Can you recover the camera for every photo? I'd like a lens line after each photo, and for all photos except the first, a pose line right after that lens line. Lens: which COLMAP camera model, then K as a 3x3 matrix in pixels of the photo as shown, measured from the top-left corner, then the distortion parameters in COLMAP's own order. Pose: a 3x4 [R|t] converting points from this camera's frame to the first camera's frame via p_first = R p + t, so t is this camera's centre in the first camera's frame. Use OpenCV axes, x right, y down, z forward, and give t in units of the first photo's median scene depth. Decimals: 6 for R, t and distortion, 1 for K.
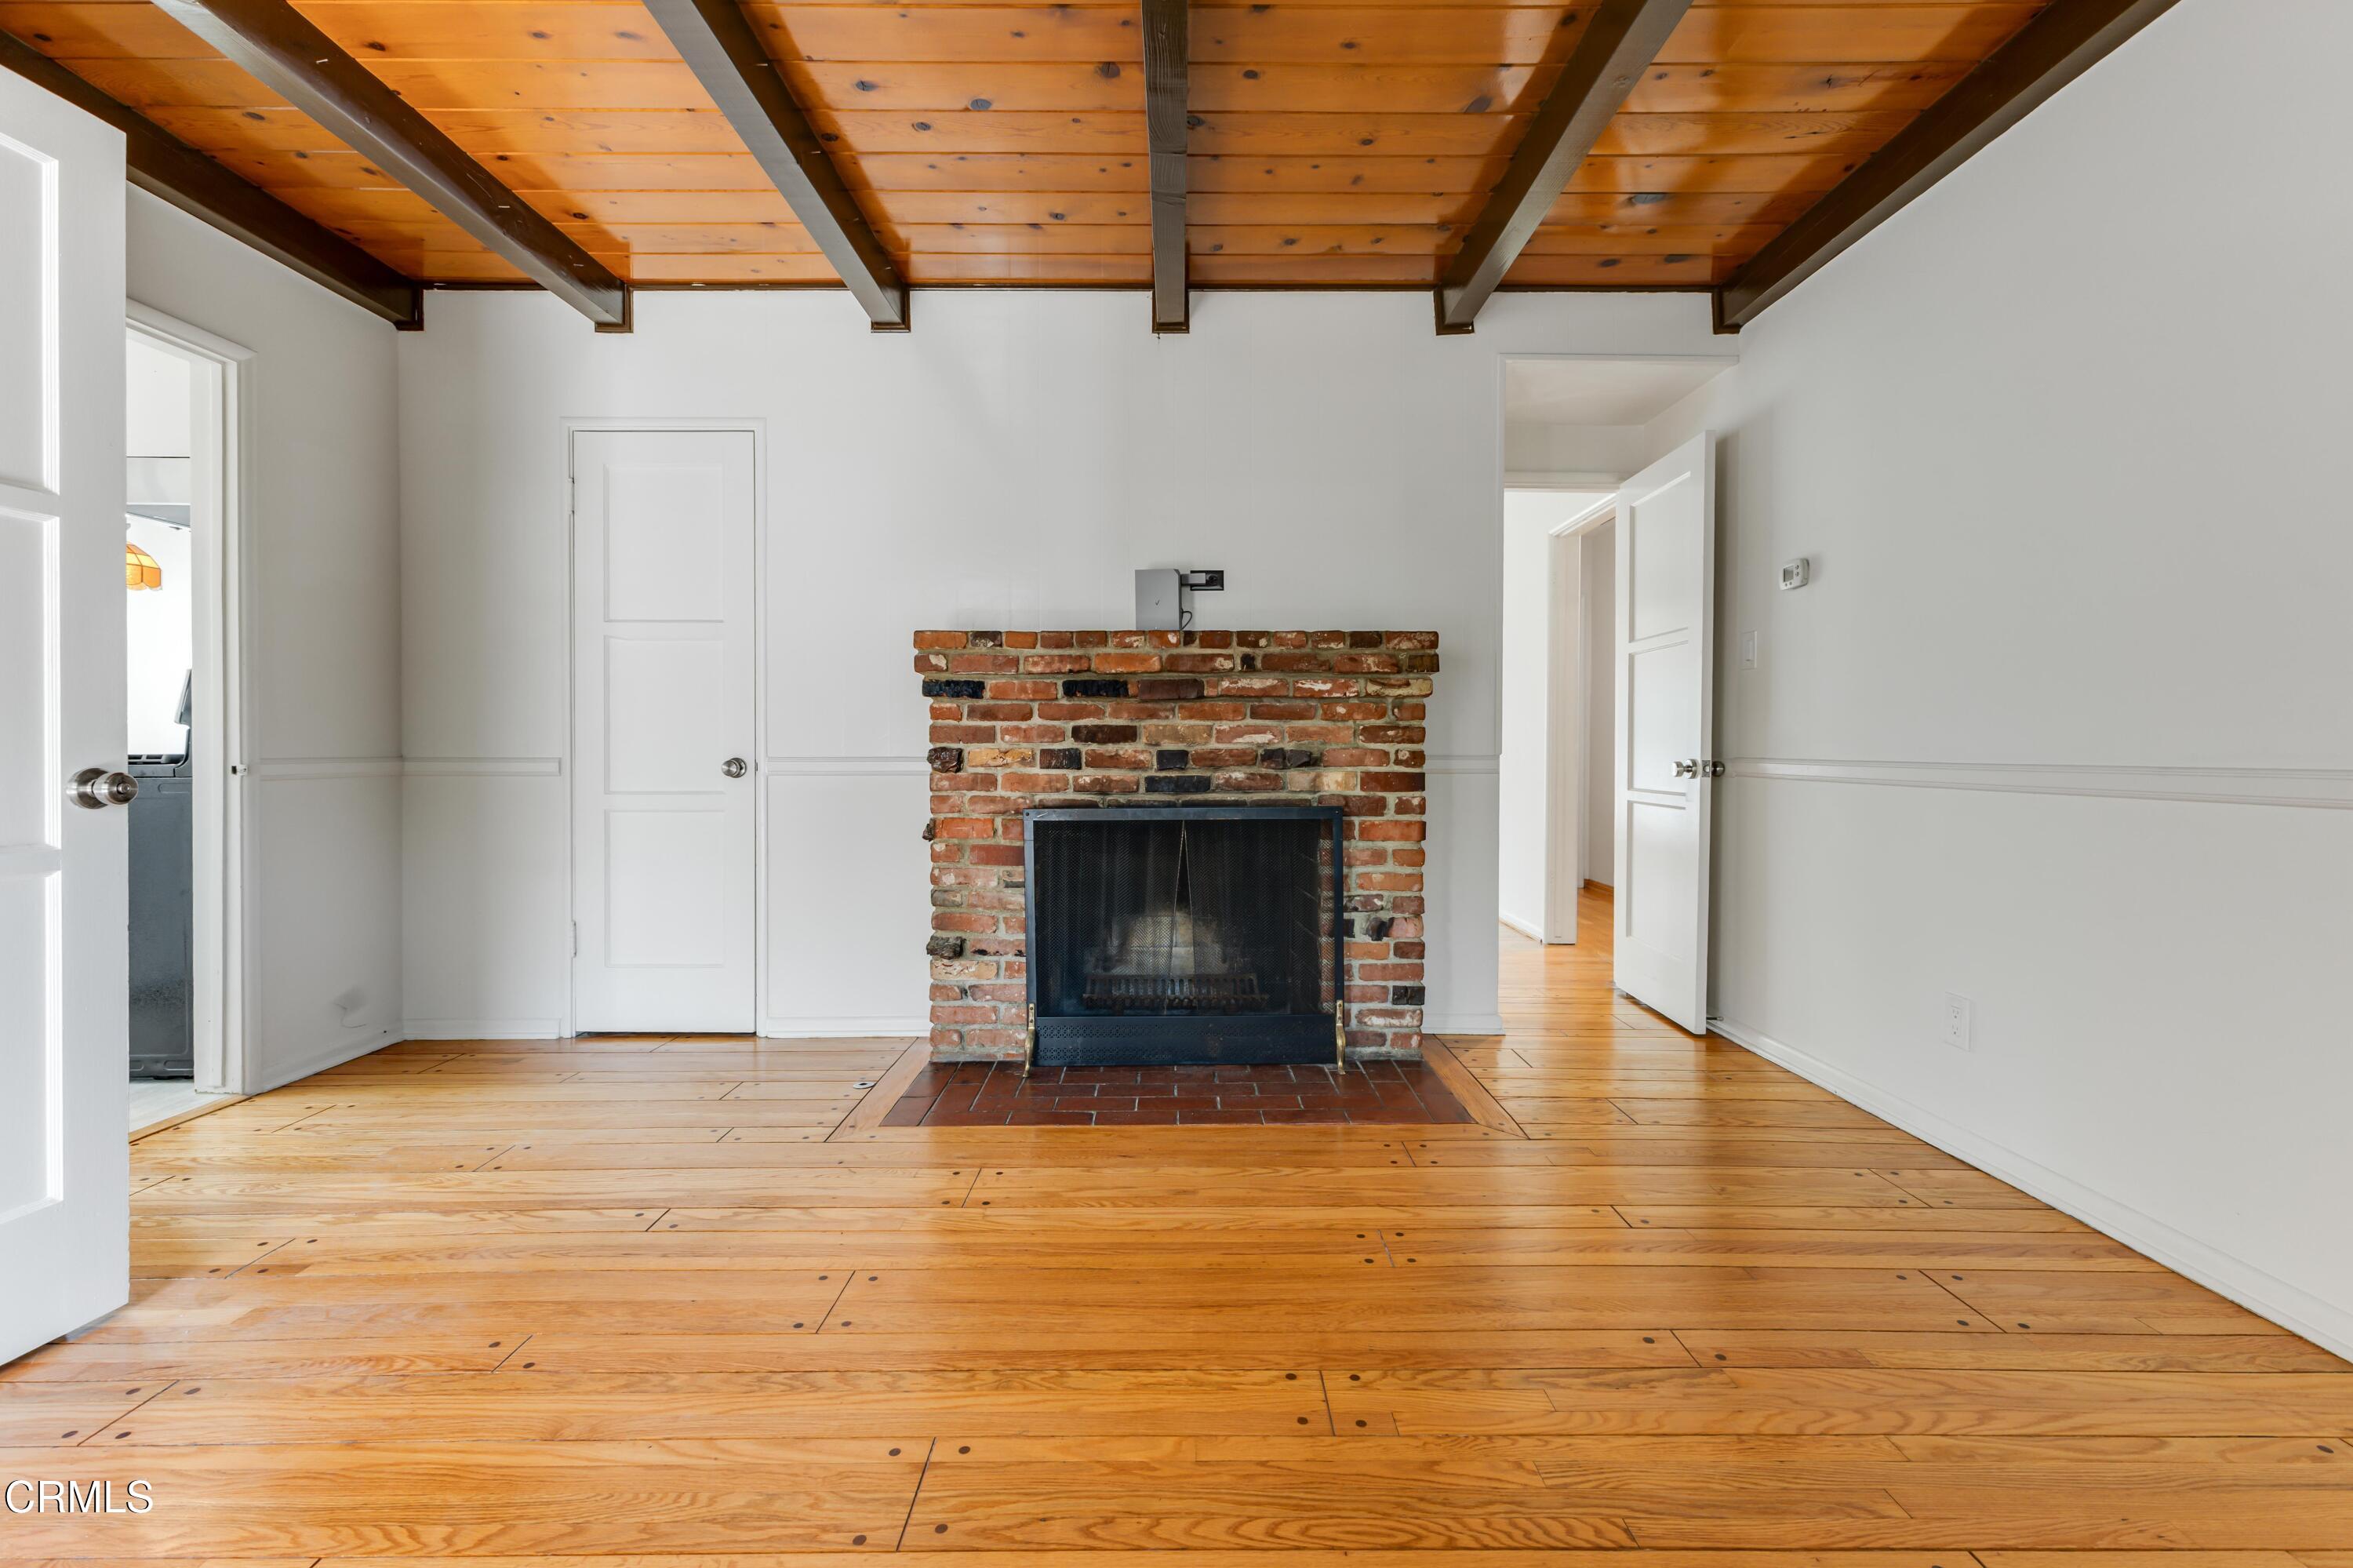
lens RADIAL K [[1020.8, 0, 1176.4], [0, 1020.8, 766.7], [0, 0, 1]] dist [0.007476, -0.000762]
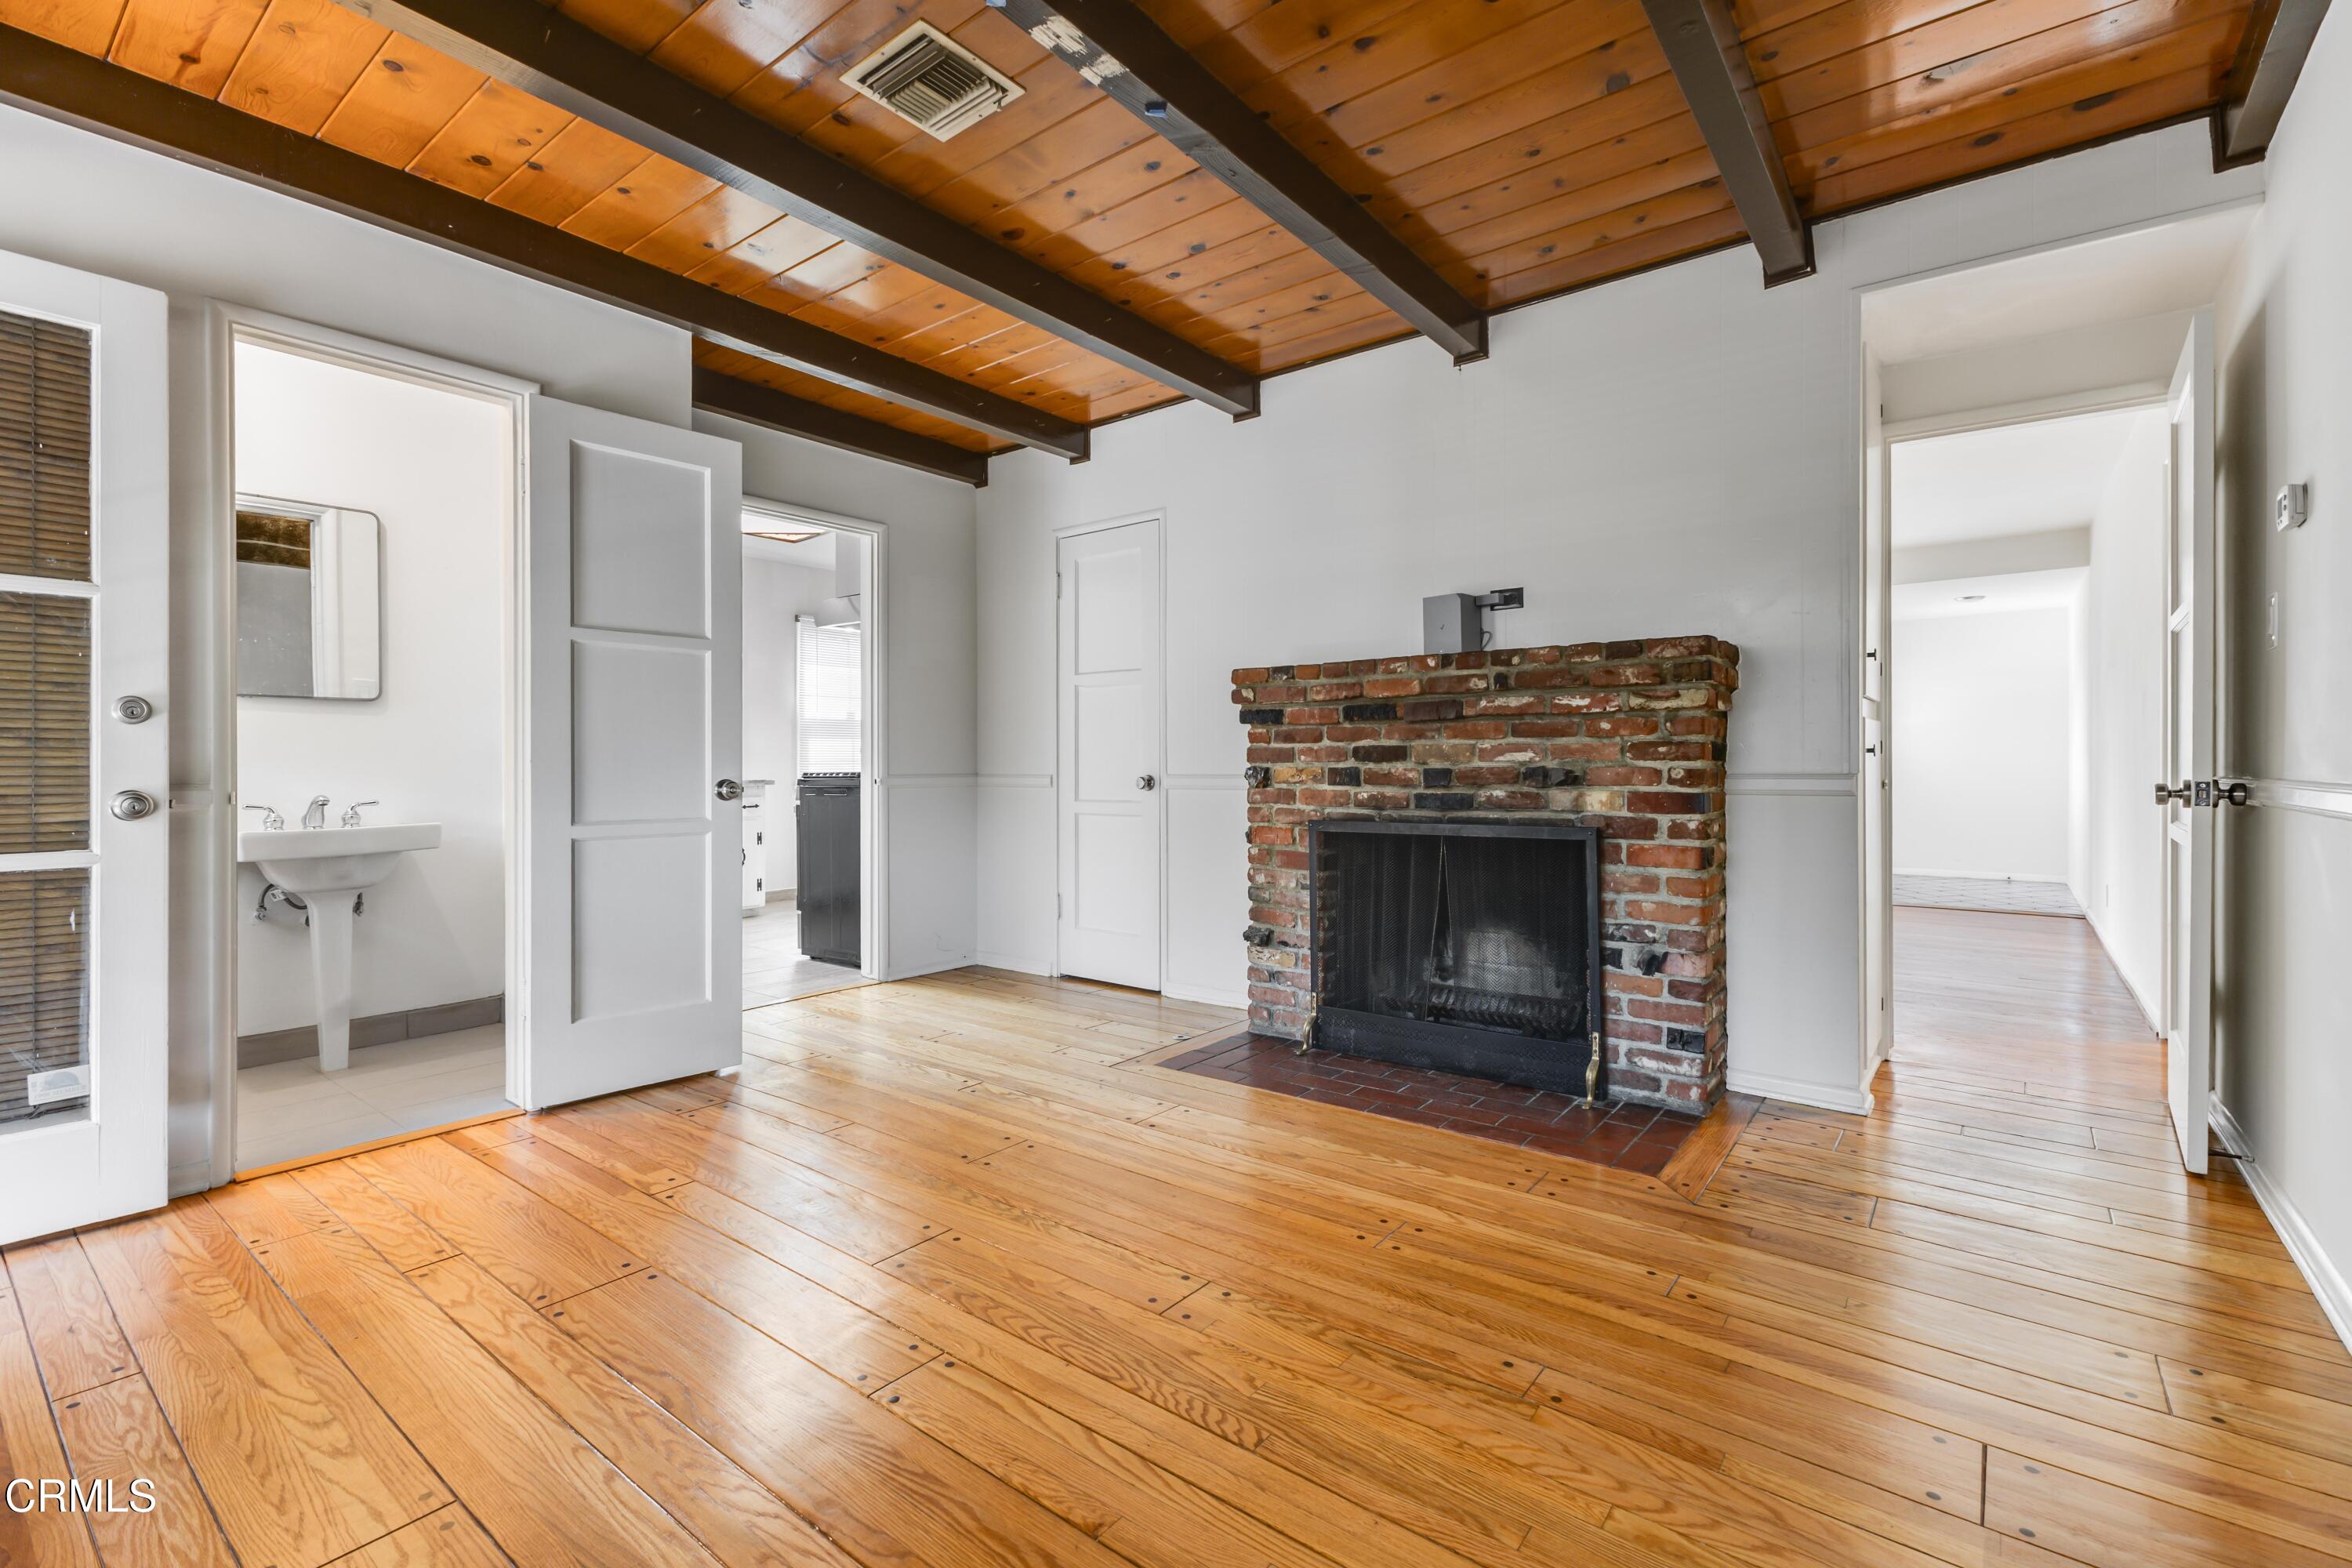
lens RADIAL K [[1020.4, 0, 1159.0], [0, 1020.4, 776.4], [0, 0, 1]] dist [0.007476, -0.000762]
pose [[0.783885, 0.003611, -0.620896, 0.421859], [-0.008092, 0.999958, -0.004402, -0.001232], [0.620853, 0.008475, 0.783881, 0.004455]]
